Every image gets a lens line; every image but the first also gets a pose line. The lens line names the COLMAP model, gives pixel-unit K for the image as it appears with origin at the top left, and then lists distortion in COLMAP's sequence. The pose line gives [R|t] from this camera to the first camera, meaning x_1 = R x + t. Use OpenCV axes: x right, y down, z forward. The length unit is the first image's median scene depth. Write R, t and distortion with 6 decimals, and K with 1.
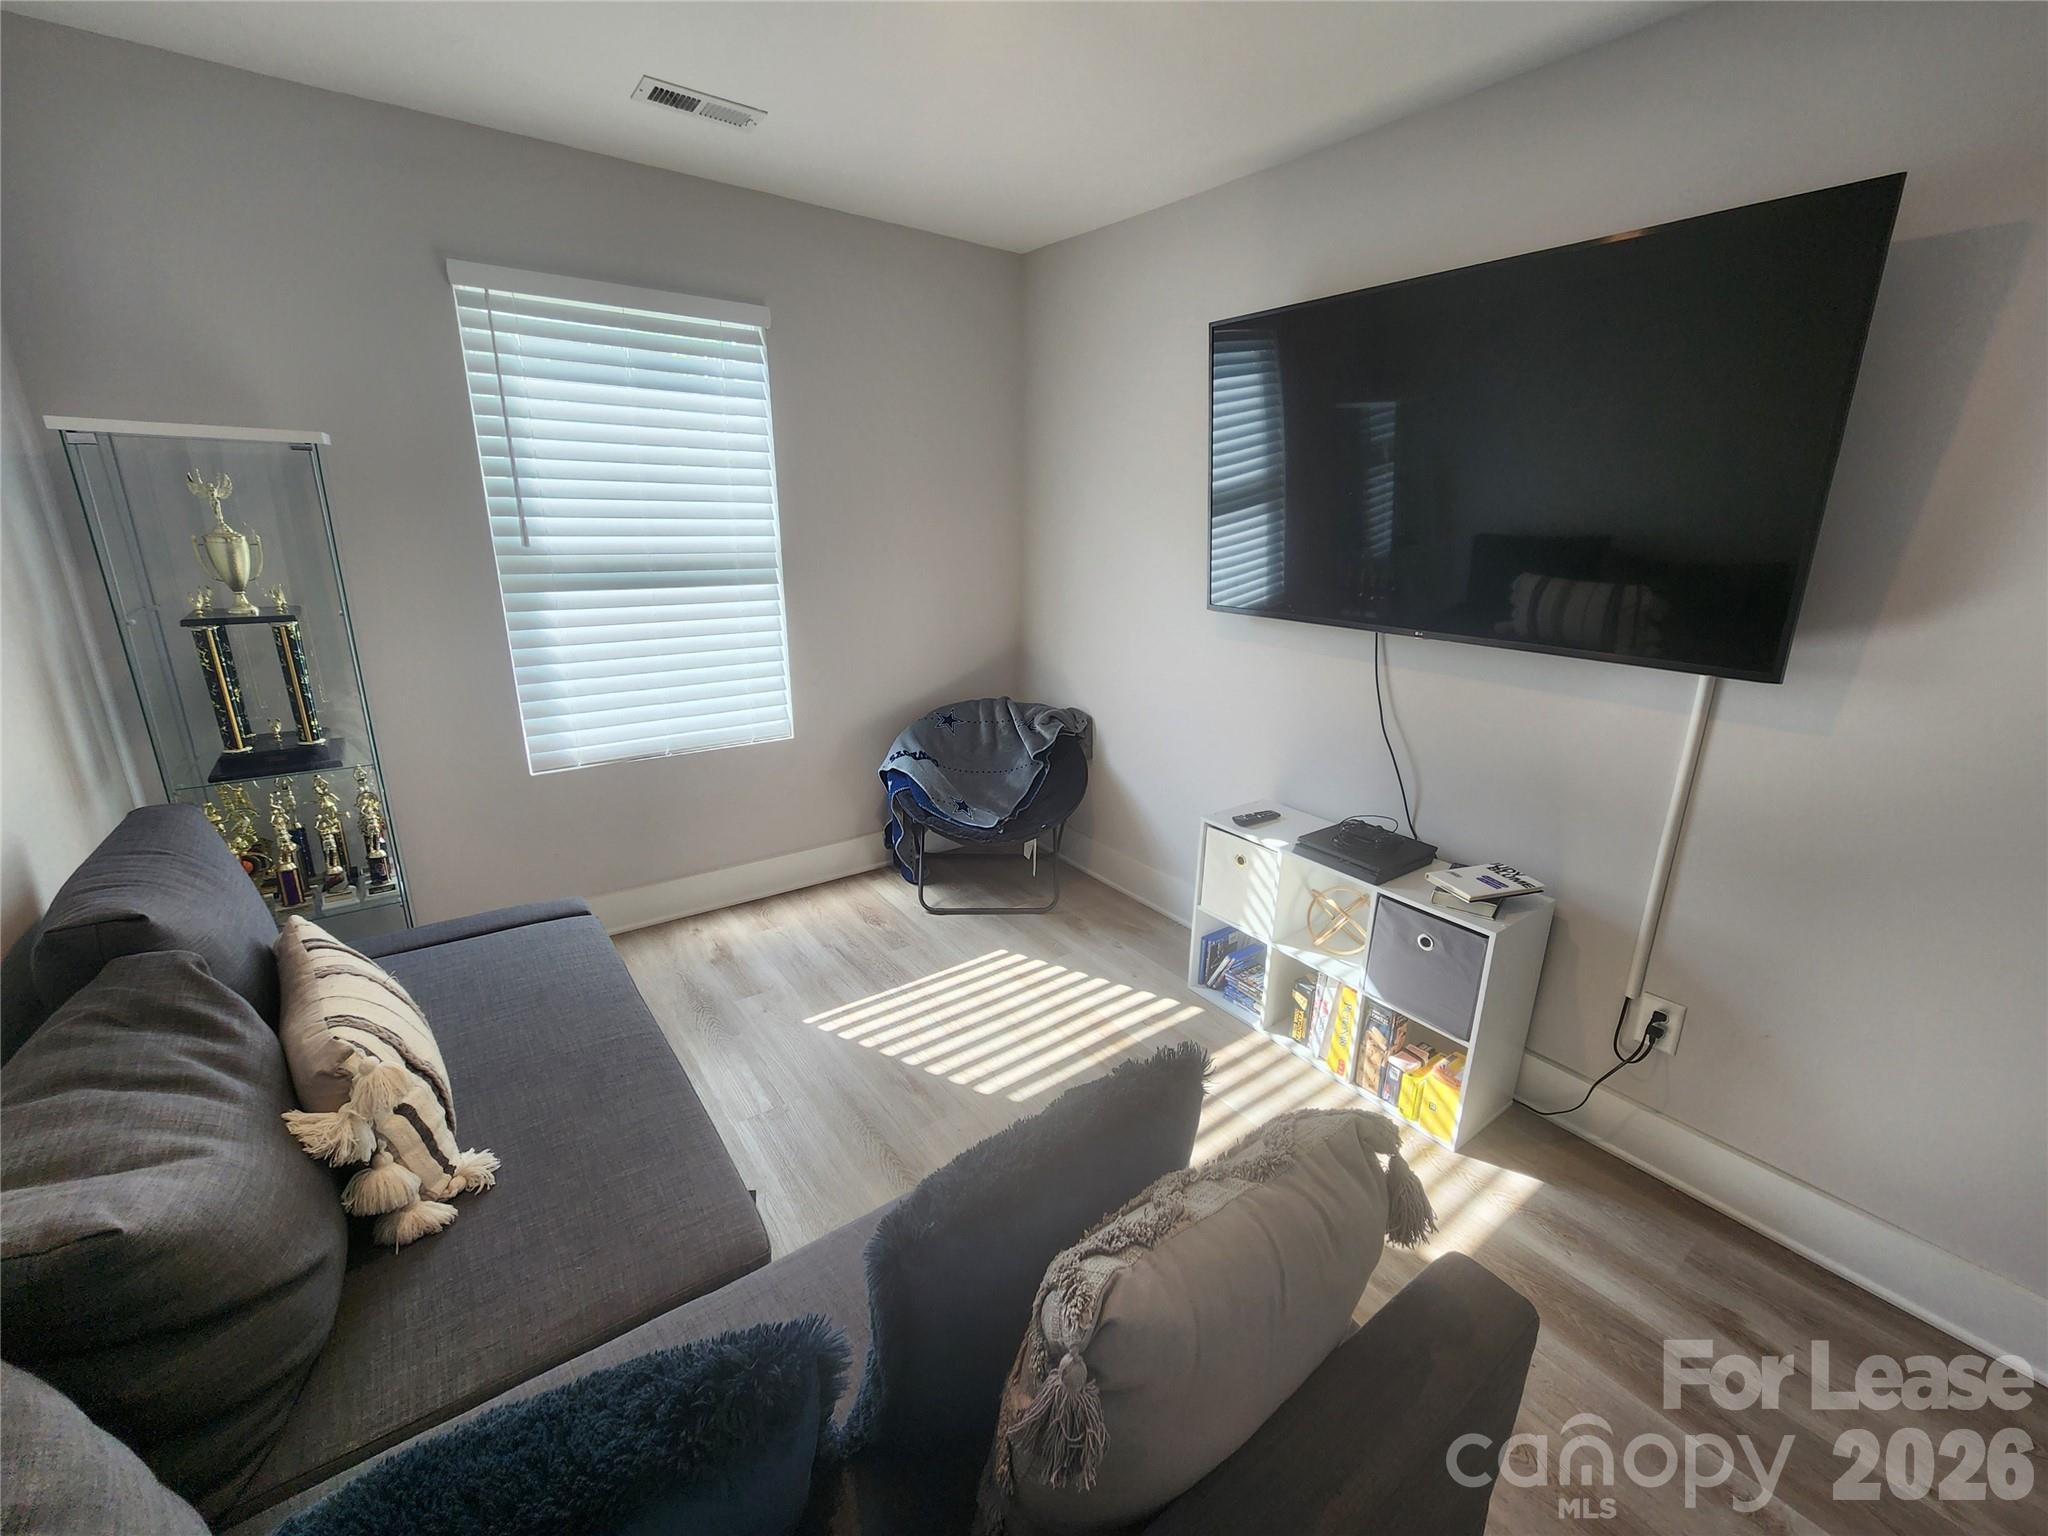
lens RADIAL K [[838.3, 0, 1030.7], [0, 838.3, 762.3], [0, 0, 1]] dist [-0.002068, -0.000929]
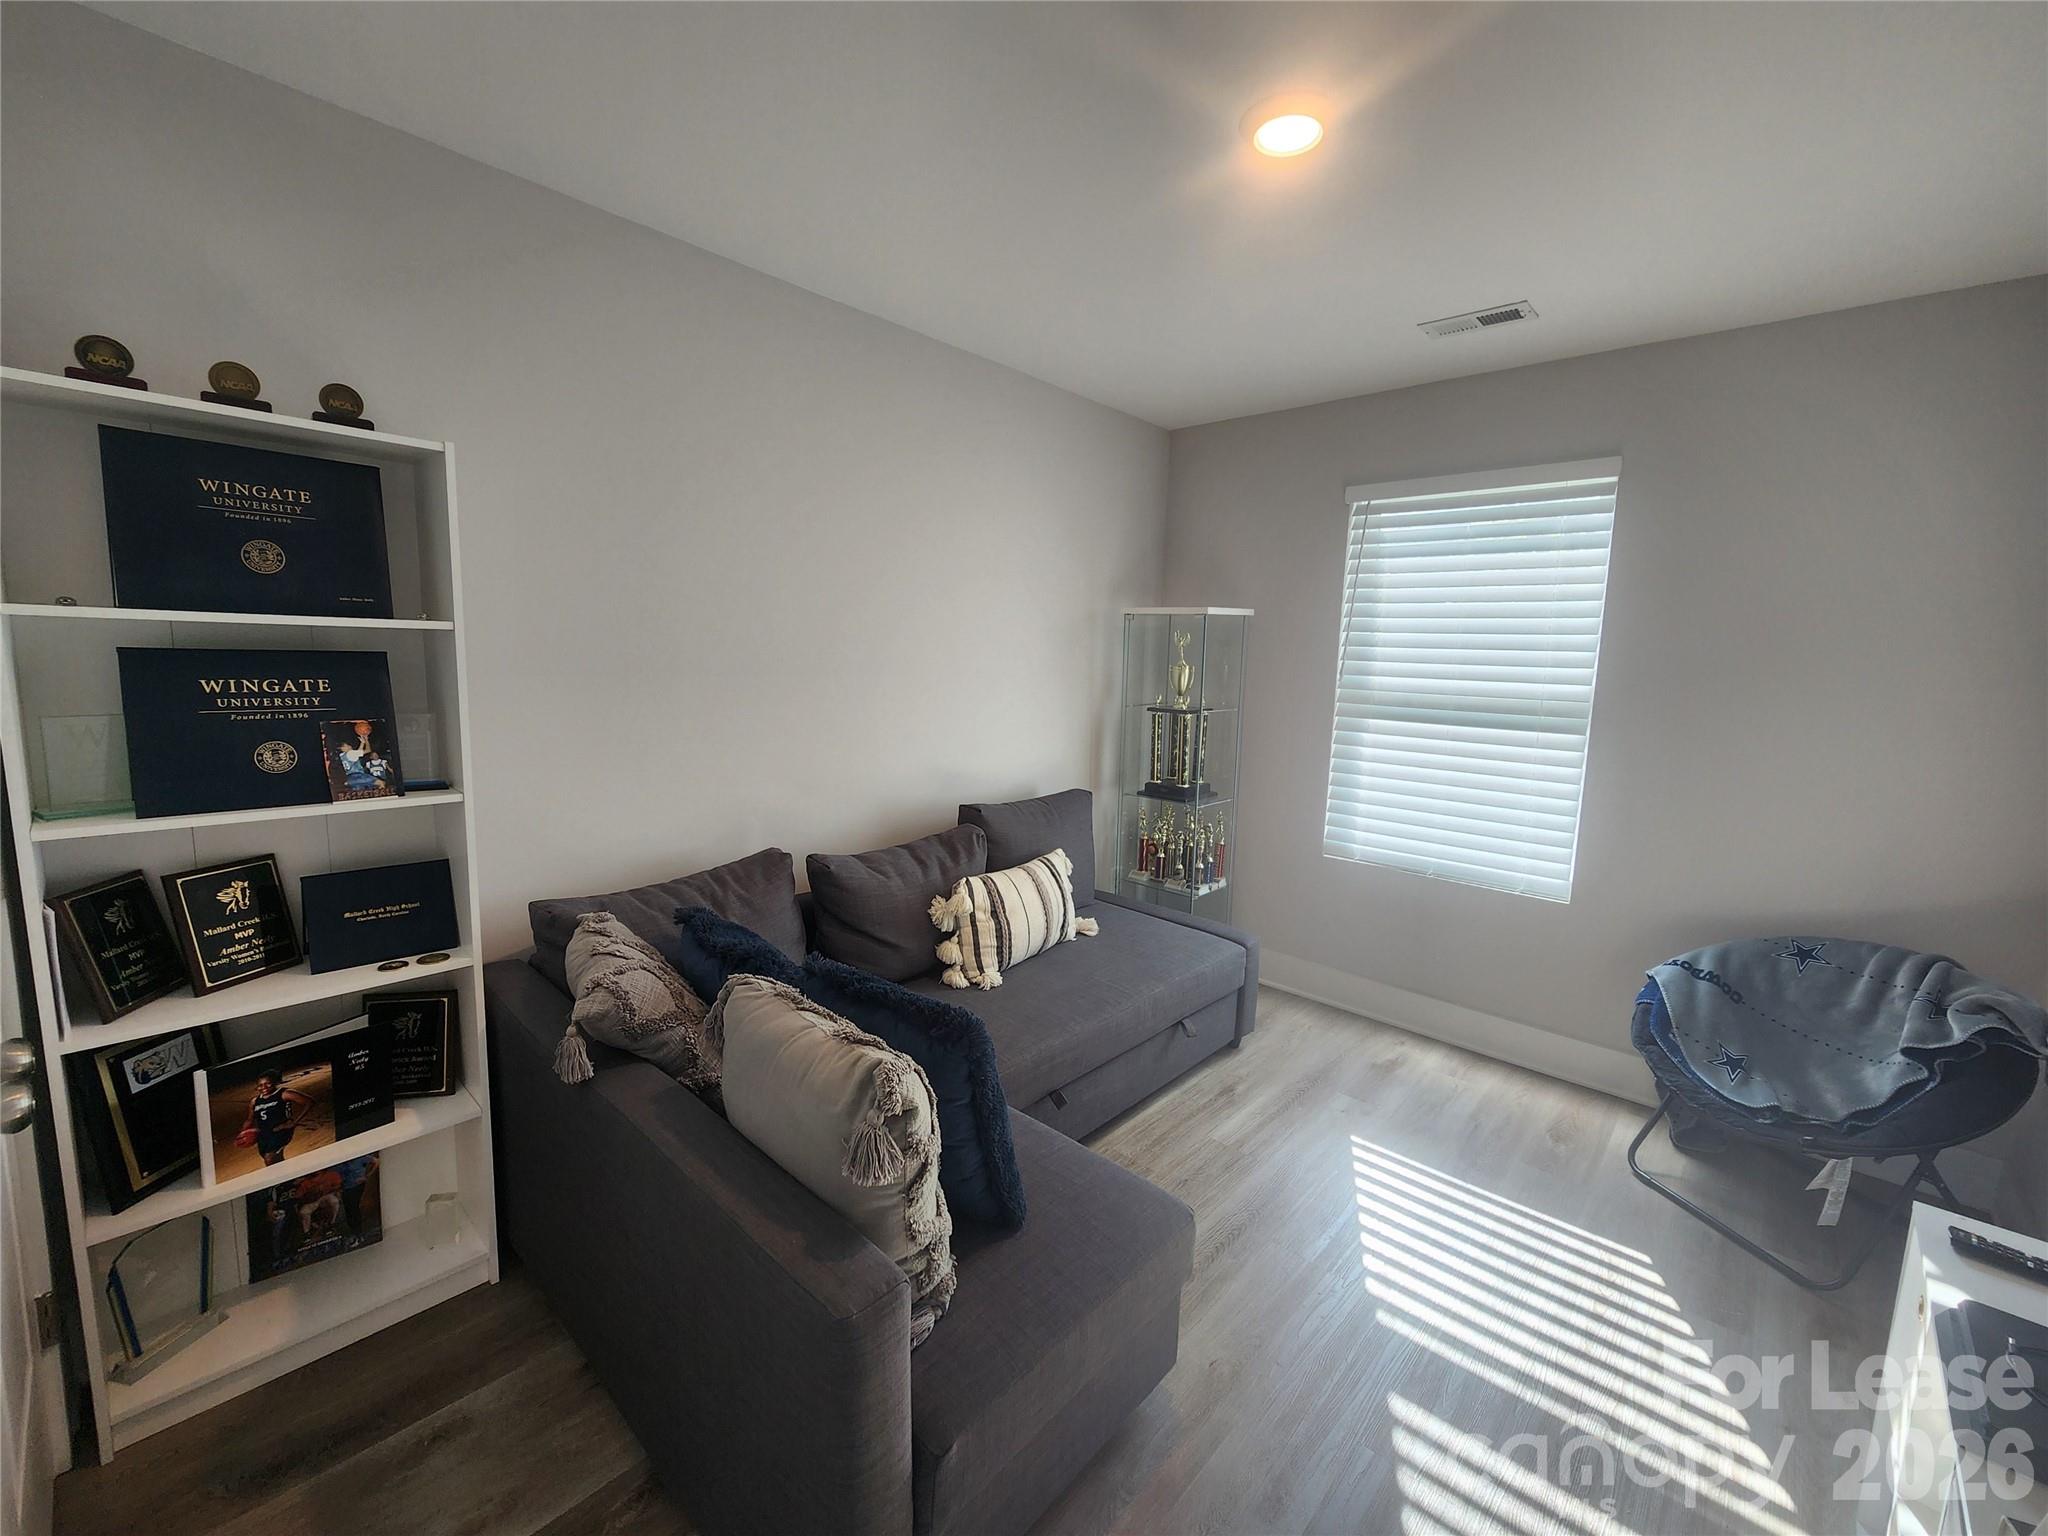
lens RADIAL K [[837.7, 0, 1021.7], [0, 837.7, 744.2], [0, 0, 1]] dist [0.006705, -0.000111]
pose [[0.185042, 0.100975, -0.977529, 0.562925], [-0.307901, 0.950581, 0.039907, -0.055751], [0.933250, 0.293598, 0.206988, 0.261032]]
